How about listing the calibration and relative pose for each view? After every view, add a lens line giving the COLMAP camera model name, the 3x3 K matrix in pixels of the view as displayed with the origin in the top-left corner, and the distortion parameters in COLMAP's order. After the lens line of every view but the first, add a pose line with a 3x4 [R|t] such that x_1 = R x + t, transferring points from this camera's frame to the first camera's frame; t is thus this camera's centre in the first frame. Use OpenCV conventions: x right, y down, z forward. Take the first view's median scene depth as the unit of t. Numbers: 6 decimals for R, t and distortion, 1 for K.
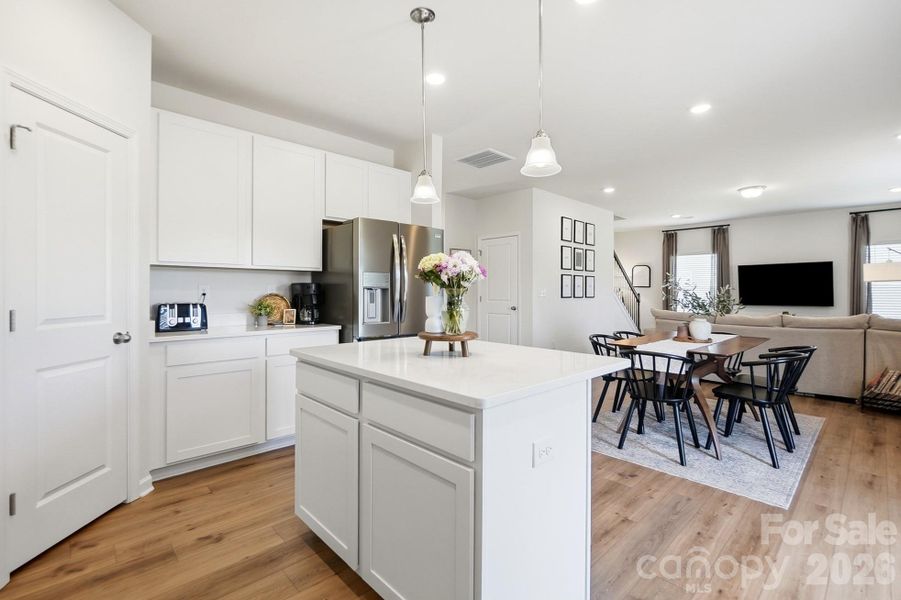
lens RADIAL K [[396.6, 0, 450.7], [0, 396.6, 288.0], [0, 0, 1]] dist [-0.007663, -0.000285]
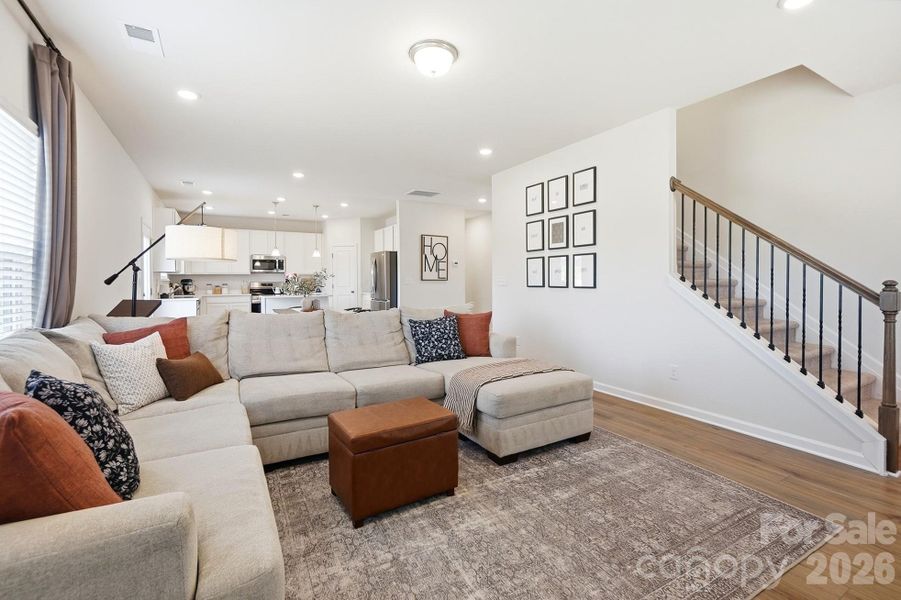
lens RADIAL K [[396.6, 0, 448.0], [0, 396.6, 287.7], [0, 0, 1]] dist [-0.007663, -0.000285]
pose [[-0.228025, 0.012052, -0.973581, 1.068680], [0.009012, 0.999907, 0.010267, 0.016141], [0.973614, -0.006433, -0.228112, 0.986724]]
